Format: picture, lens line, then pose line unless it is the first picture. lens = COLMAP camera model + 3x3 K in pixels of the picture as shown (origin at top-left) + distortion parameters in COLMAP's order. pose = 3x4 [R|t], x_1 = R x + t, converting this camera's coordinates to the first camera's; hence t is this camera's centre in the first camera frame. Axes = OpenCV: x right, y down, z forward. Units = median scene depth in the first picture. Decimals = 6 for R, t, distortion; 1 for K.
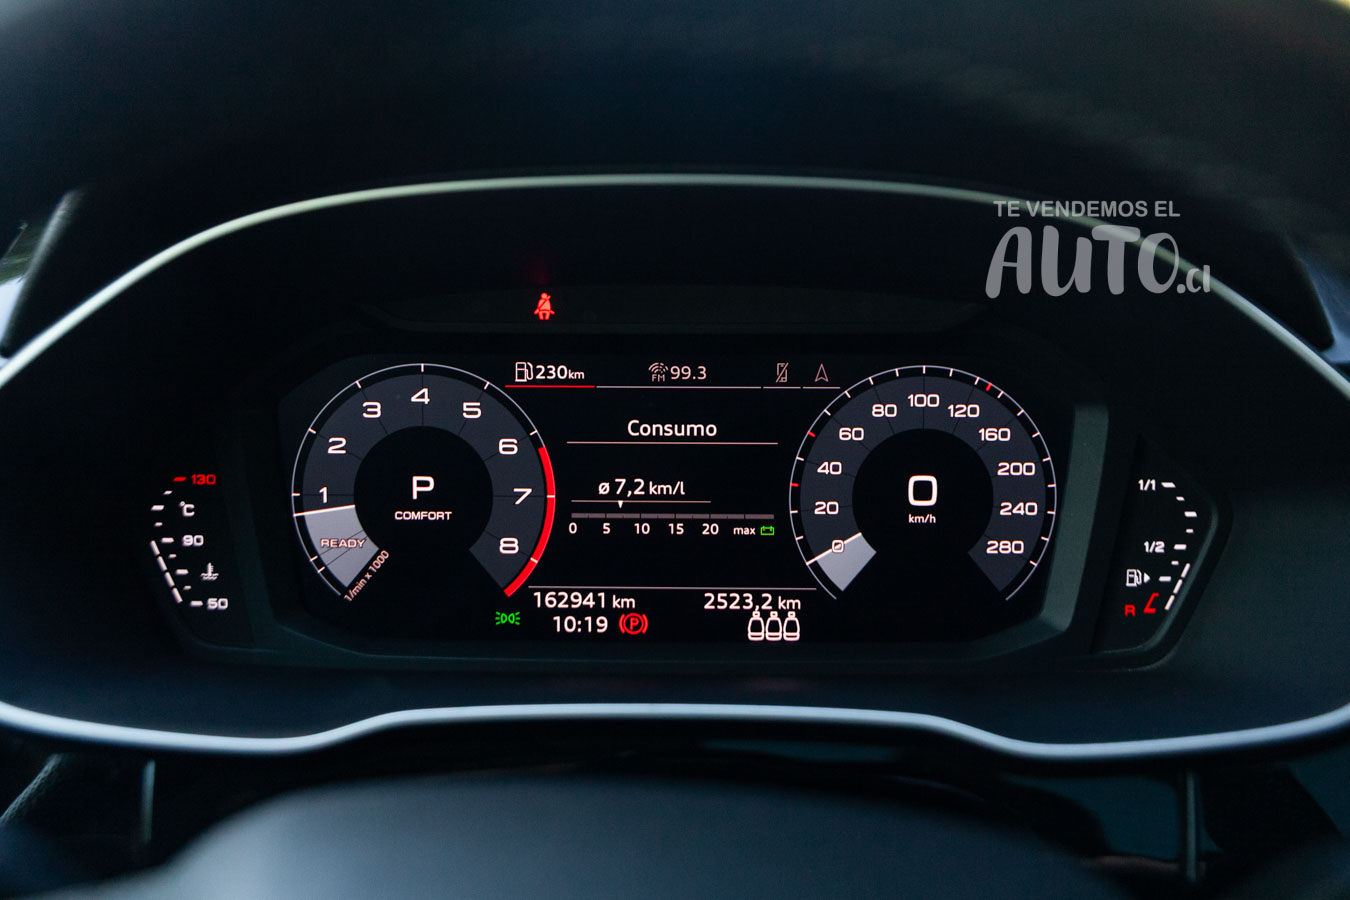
lens RADIAL K [[1275.4, 0, 680.6], [0, 1275.4, 440.0], [0, 0, 1]] dist [-0.009345, 0.000000]
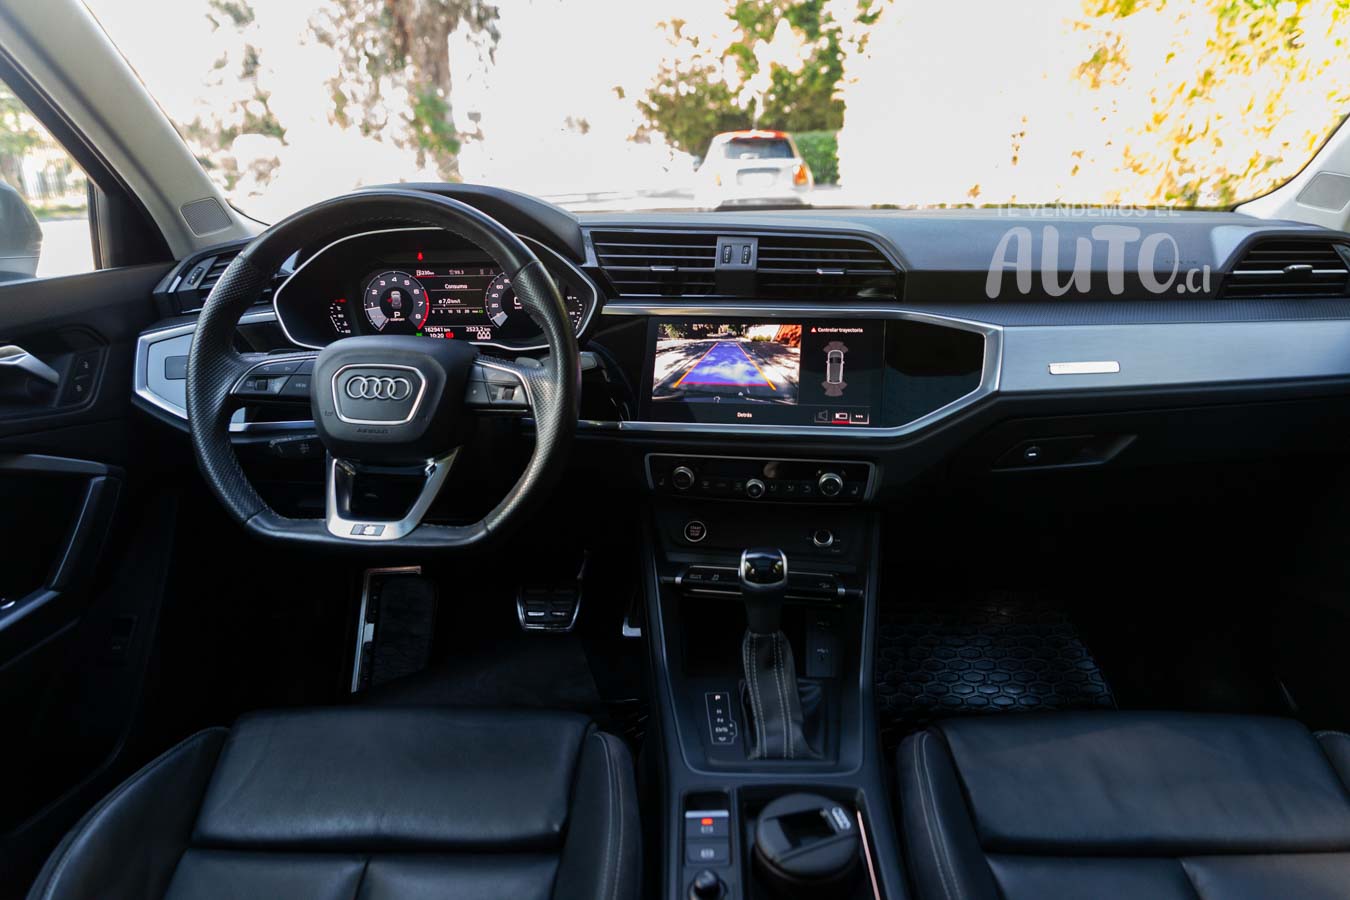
lens RADIAL K [[865.3, 0, 671.6], [0, 865.3, 442.1], [0, 0, 1]] dist [-0.001010, 0.001154]
pose [[0.999735, -0.013931, -0.018328, 0.724643], [0.016091, 0.992208, 0.123552, 0.154156], [0.016464, -0.123814, 0.992169, -1.789994]]
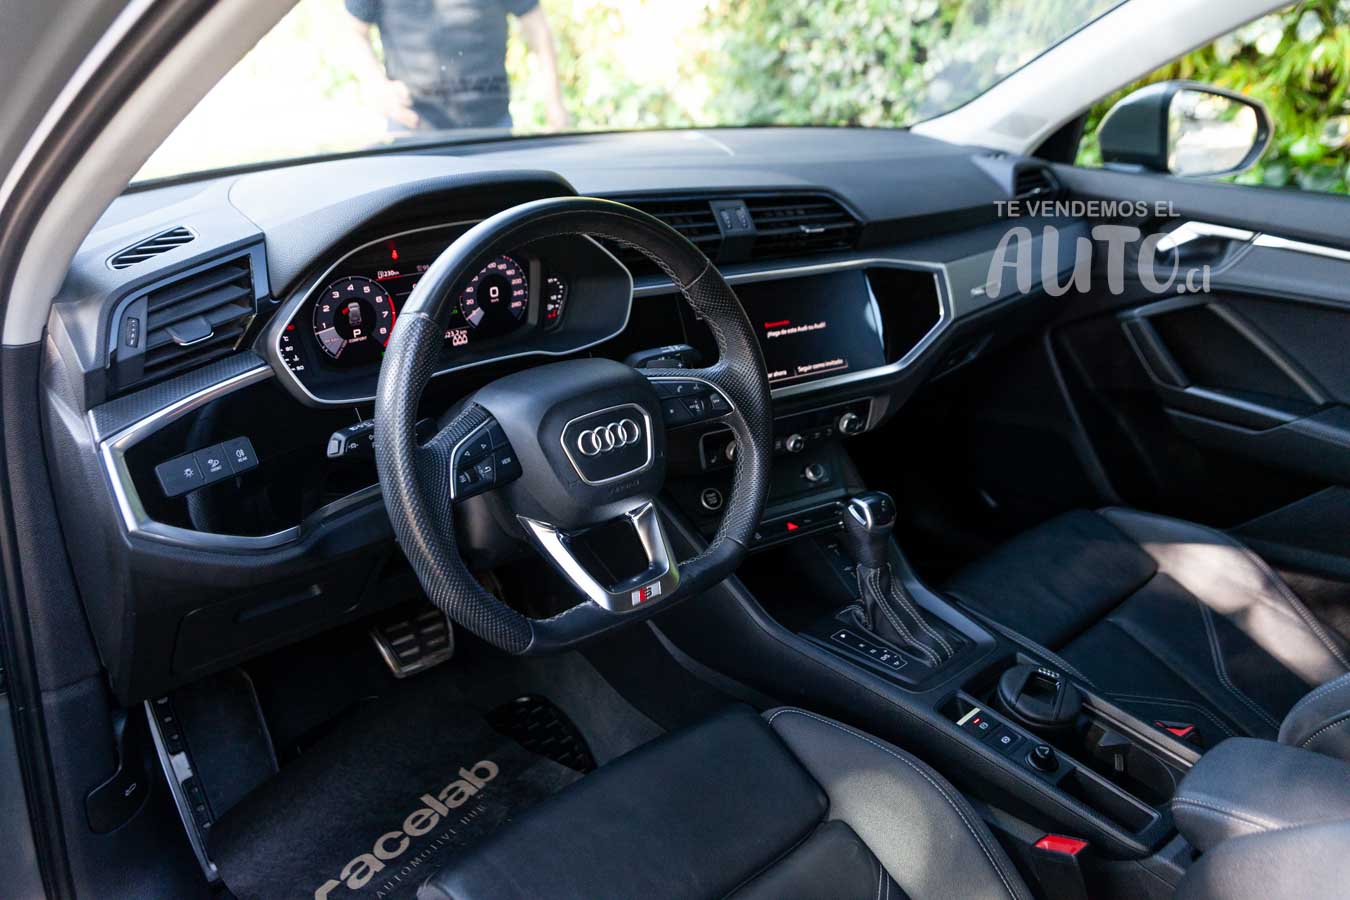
lens RADIAL K [[1008.2, 0, 665.1], [0, 1008.2, 442.4], [0, 0, 1]] dist [0.011188, 0.007095]
pose [[0.740759, -0.253948, 0.621922, -1.239763], [0.086566, 0.954161, 0.286502, -0.306909], [-0.666170, -0.158392, 0.728786, -1.315574]]
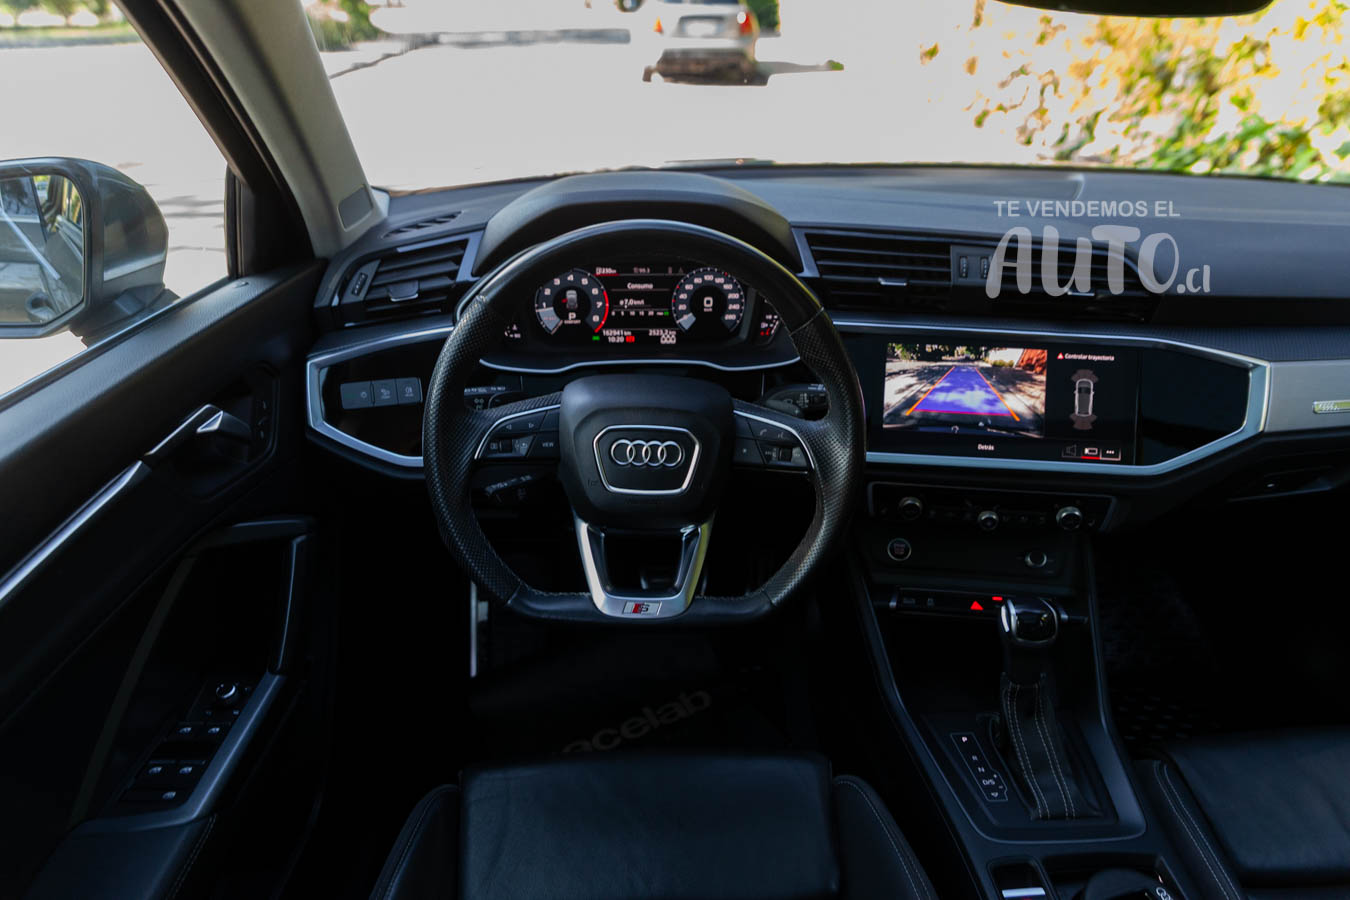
lens RADIAL K [[865.3, 0, 682.5], [0, 865.3, 442.3], [0, 0, 1]] dist [-0.001010, 0.001154]
pose [[0.996788, -0.025214, 0.076013, -0.085128], [0.002746, 0.959347, 0.282216, -0.278156], [-0.080038, -0.281101, 0.956335, -1.503455]]
